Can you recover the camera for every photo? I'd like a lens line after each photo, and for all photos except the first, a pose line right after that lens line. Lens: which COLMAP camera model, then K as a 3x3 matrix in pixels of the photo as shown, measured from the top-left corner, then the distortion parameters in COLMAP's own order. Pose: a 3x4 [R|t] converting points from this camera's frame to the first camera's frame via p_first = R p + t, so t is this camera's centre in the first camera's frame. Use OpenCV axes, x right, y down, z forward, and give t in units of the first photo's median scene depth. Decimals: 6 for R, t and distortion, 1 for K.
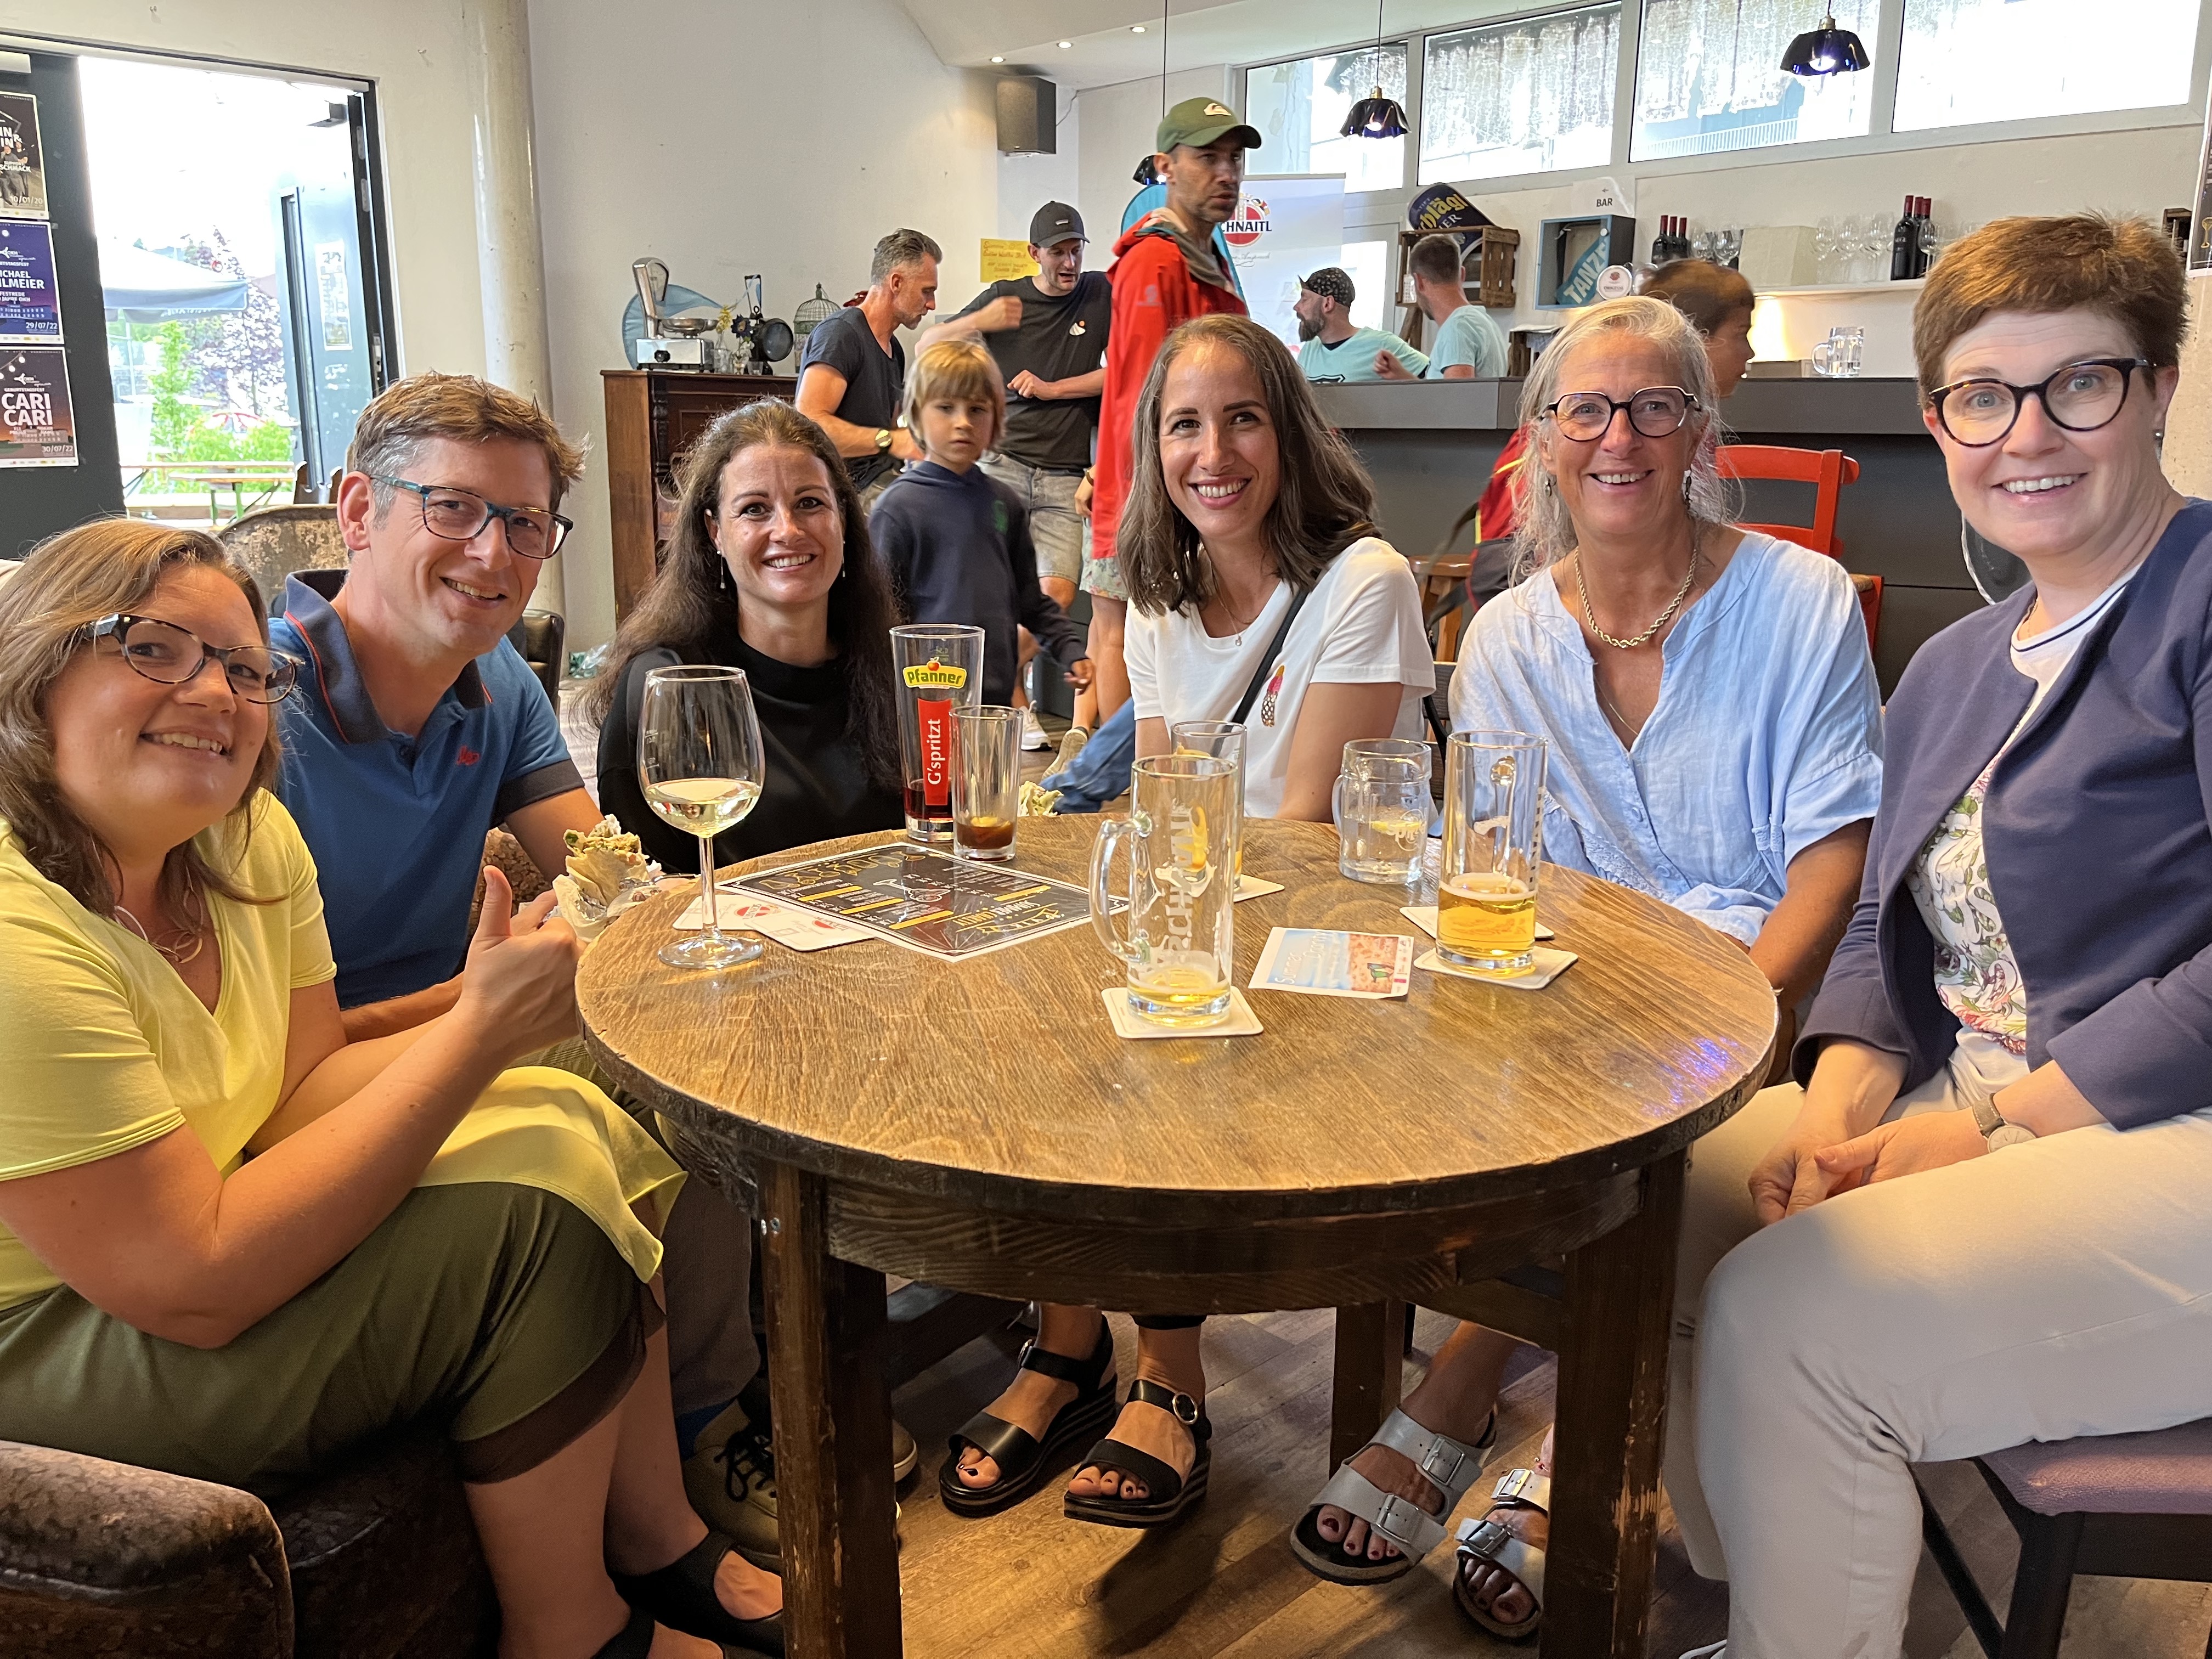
lens RADIAL K [[1678.2, 0, 1108.4], [0, 1678.2, 835.5], [0, 0, 1]] dist [0.001830, -0.000901]
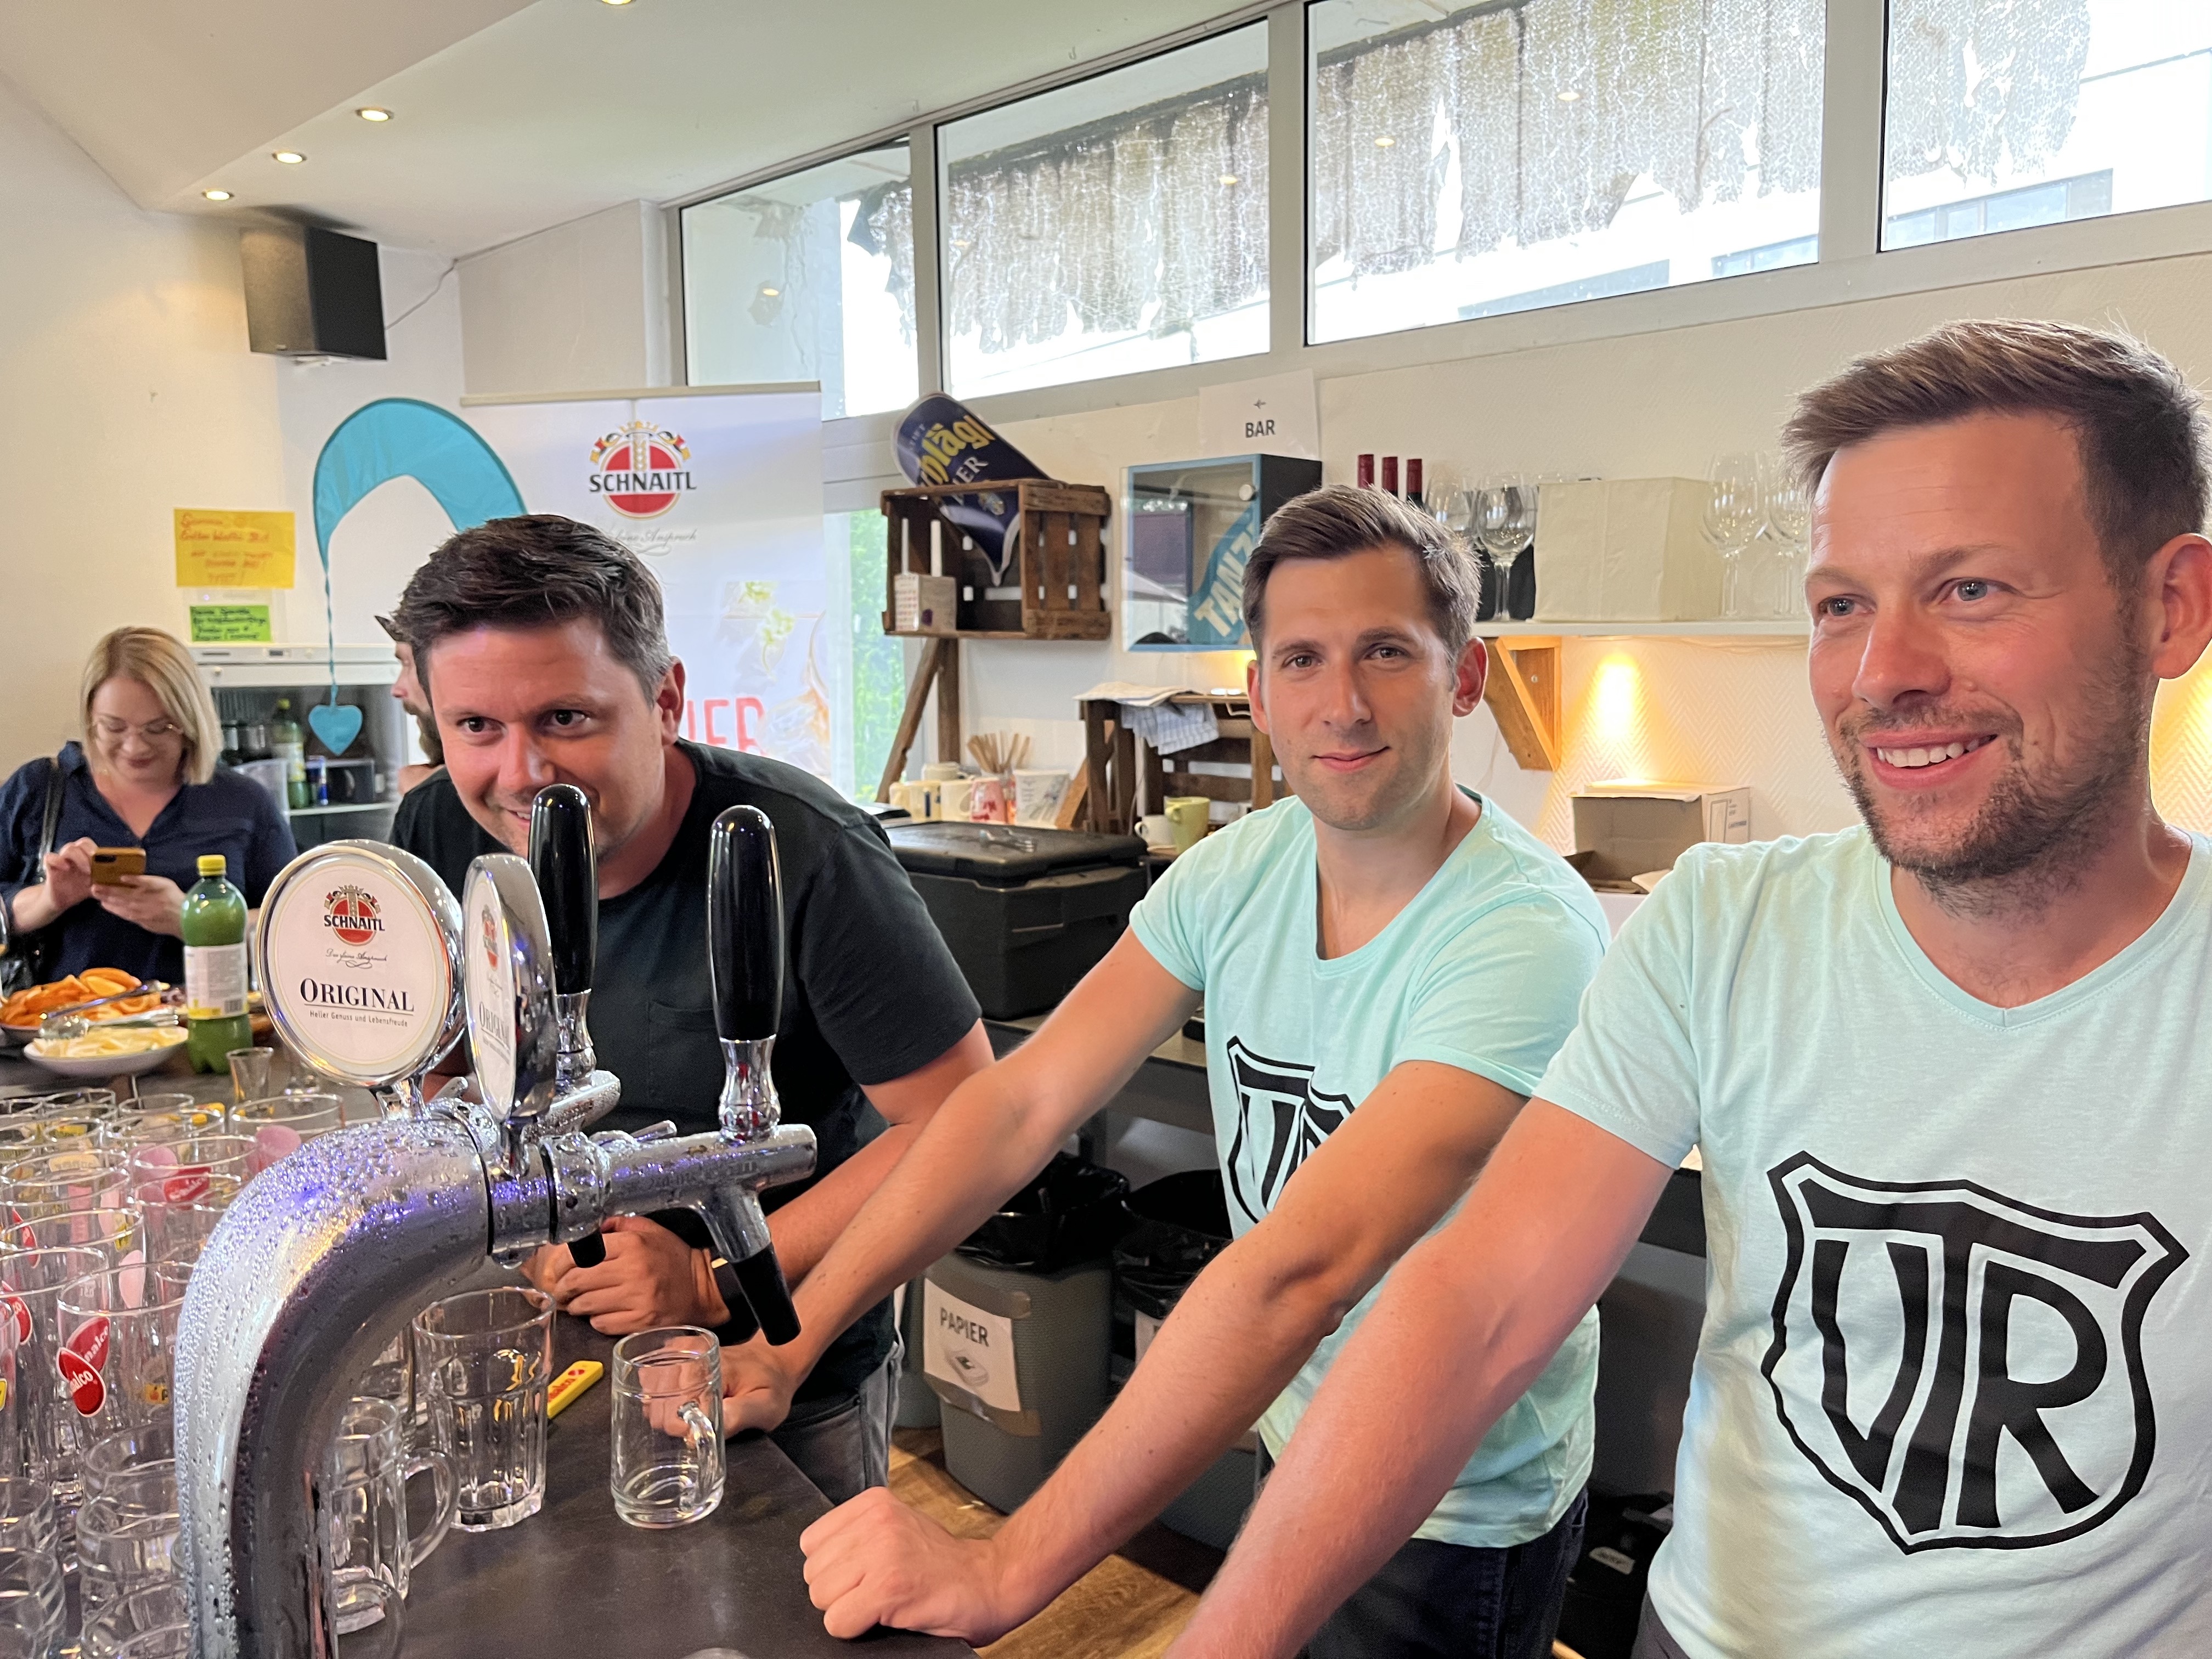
lens RADIAL K [[1678.2, 0, 1102.7], [0, 1678.2, 820.6], [0, 0, 1]] dist [0.001830, -0.000901]
pose [[0.998774, -0.022354, 0.044172, 0.213074], [0.028155, 0.990391, -0.135397, -0.192577], [-0.040721, 0.136475, 0.989806, 0.515242]]
